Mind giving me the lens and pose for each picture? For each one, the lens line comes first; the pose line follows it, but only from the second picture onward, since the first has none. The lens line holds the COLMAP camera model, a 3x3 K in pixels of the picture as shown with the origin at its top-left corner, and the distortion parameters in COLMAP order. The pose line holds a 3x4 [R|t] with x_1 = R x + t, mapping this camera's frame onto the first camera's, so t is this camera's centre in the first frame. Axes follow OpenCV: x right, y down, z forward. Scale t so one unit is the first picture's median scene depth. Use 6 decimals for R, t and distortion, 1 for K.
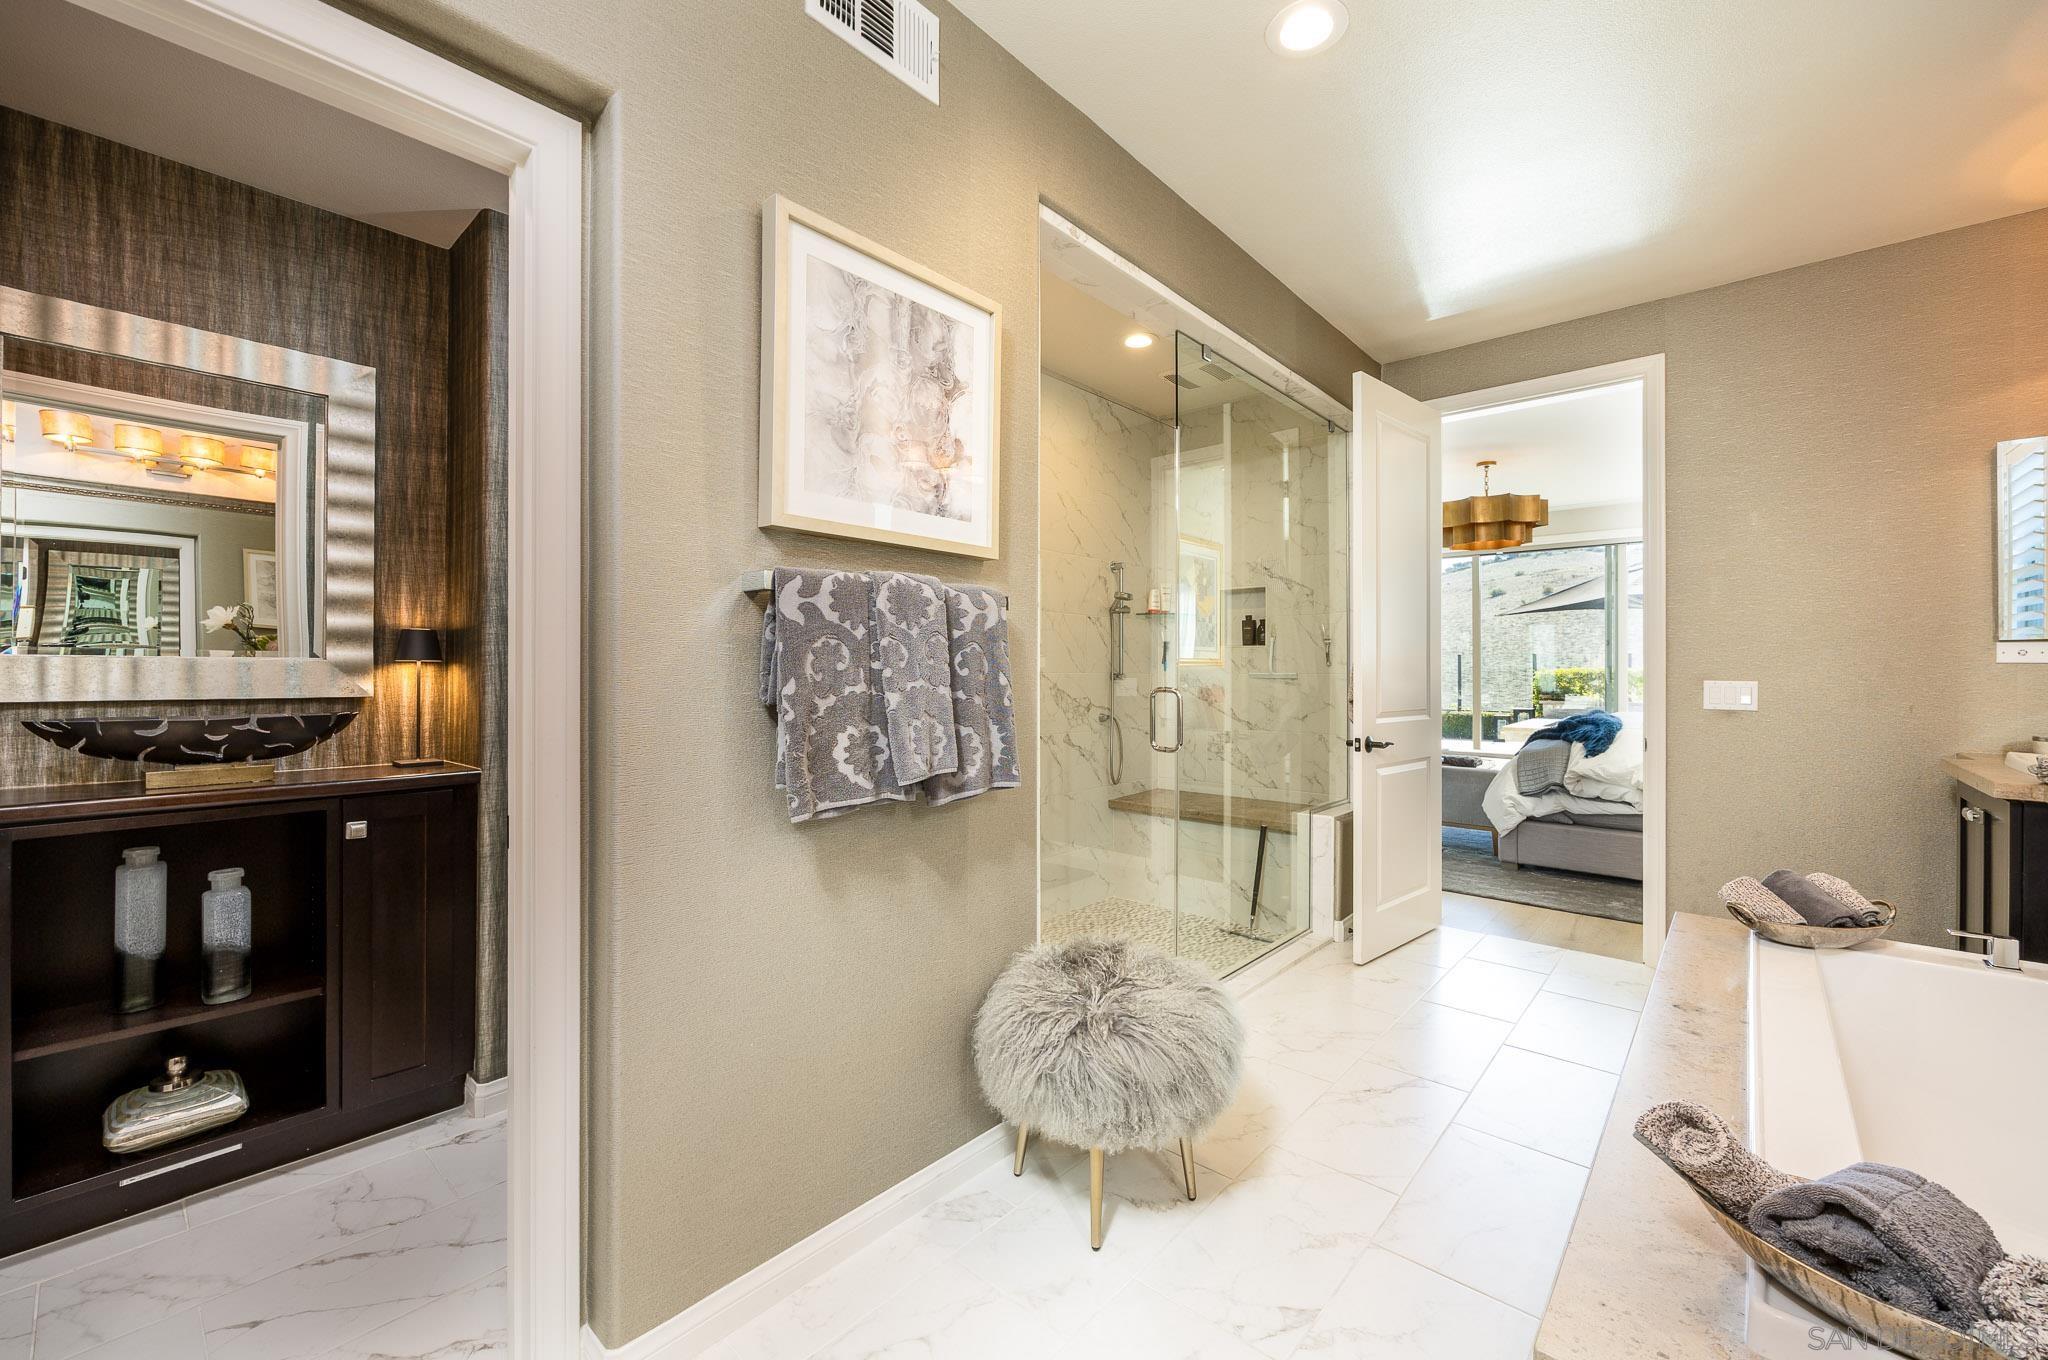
lens RADIAL K [[824.8, 0, 1026.2], [0, 824.8, 672.4], [0, 0, 1]] dist [-0.000673, -0.000141]
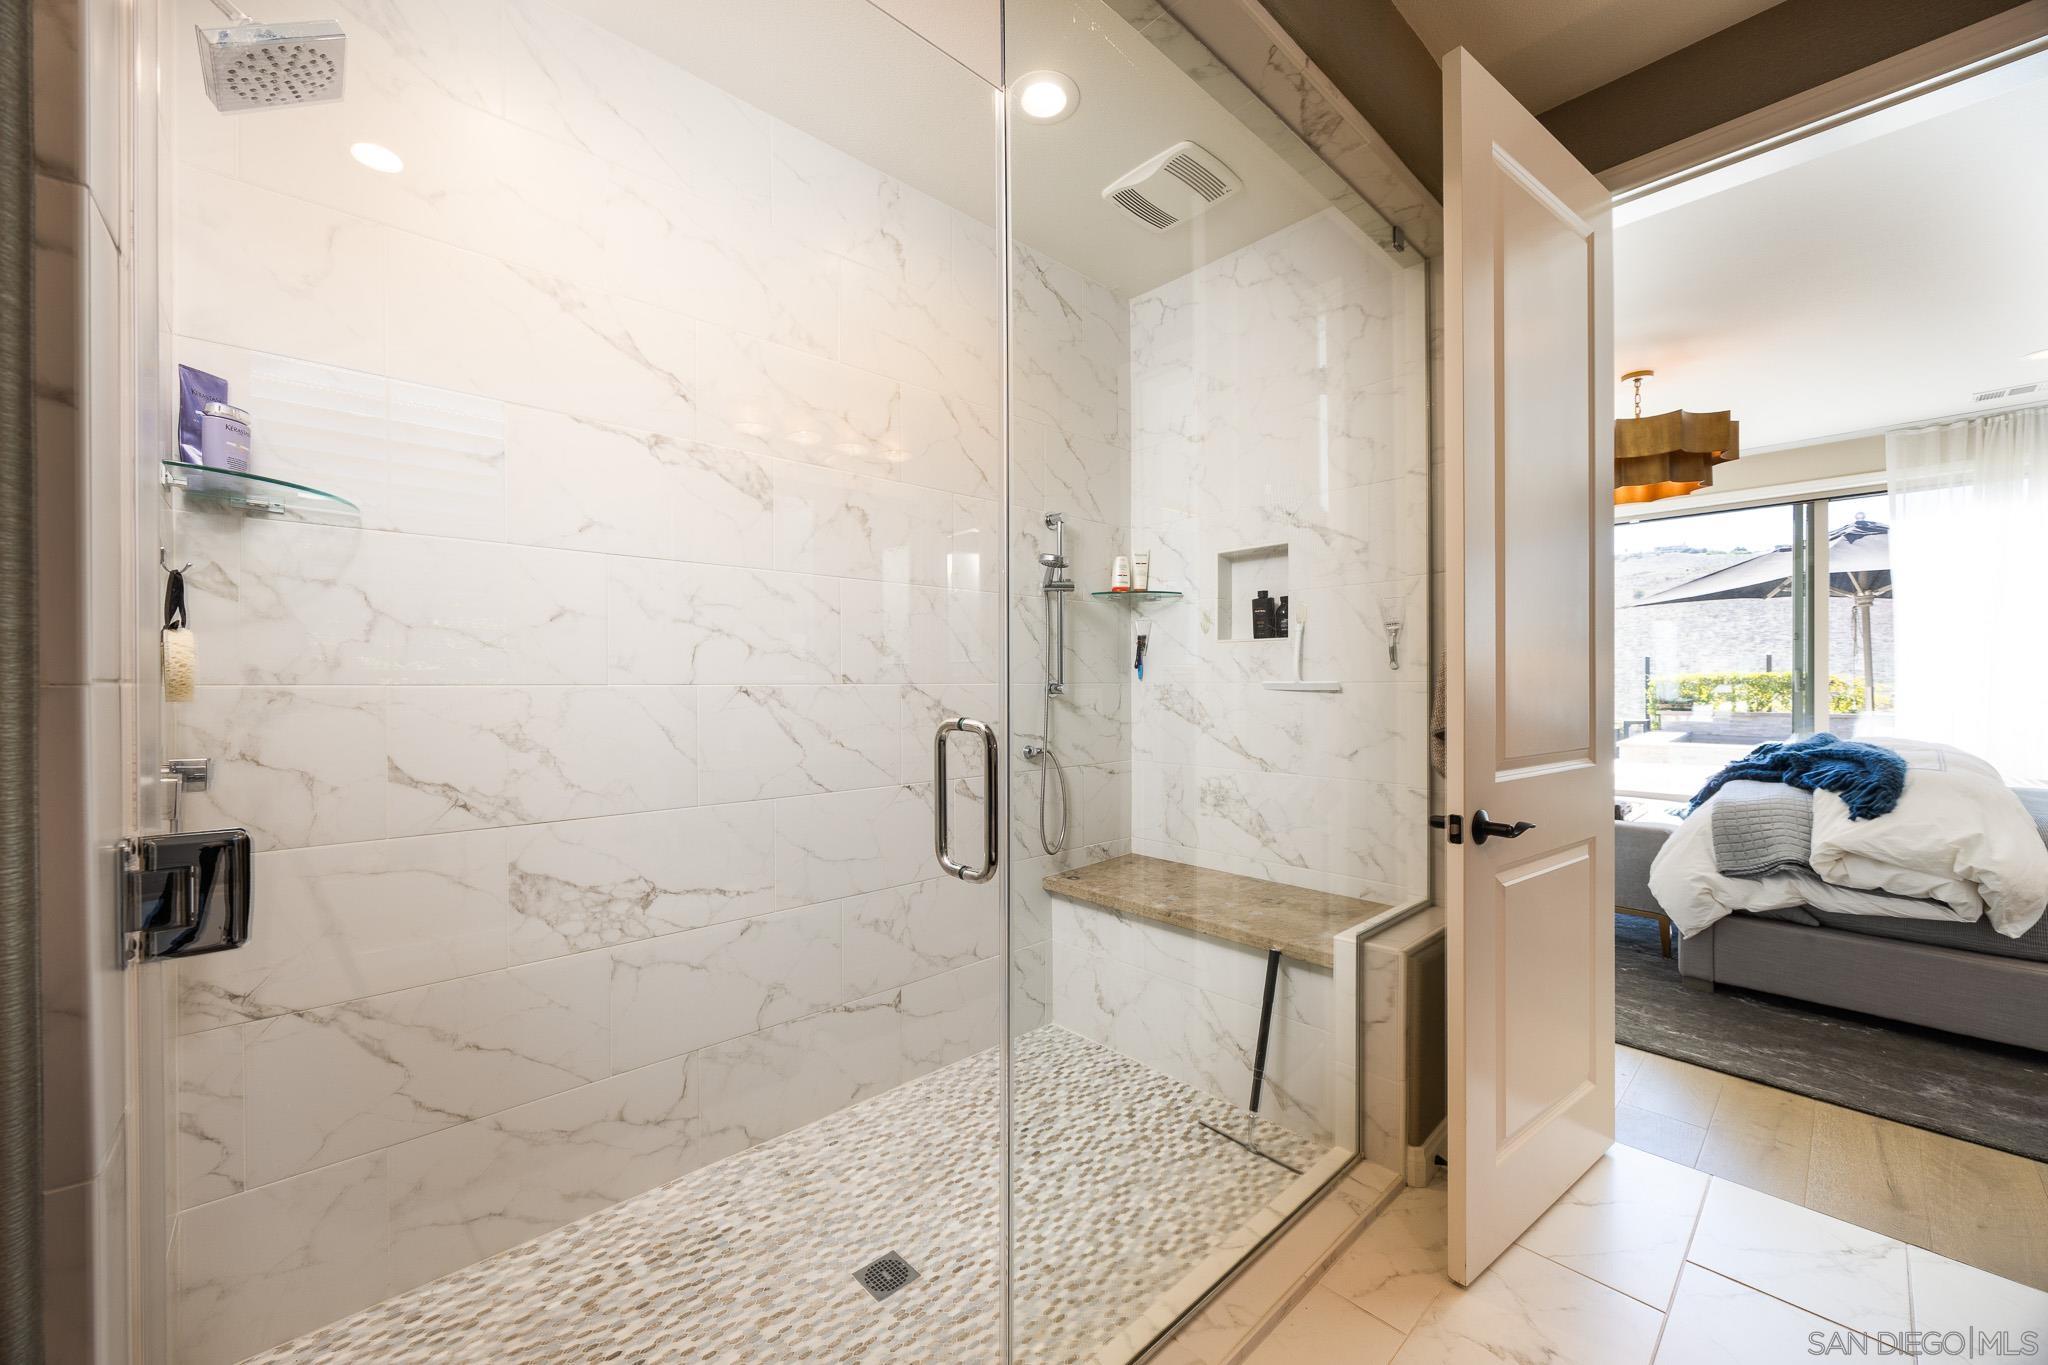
lens RADIAL K [[773.2, 0, 1015.9], [0, 773.2, 695.3], [0, 0, 1]] dist [0.008288, -0.000208]
pose [[0.994165, -0.005738, -0.107719, 0.144080], [0.007480, 0.999847, 0.015783, 0.000385], [0.107612, -0.016496, 0.994056, 0.385133]]
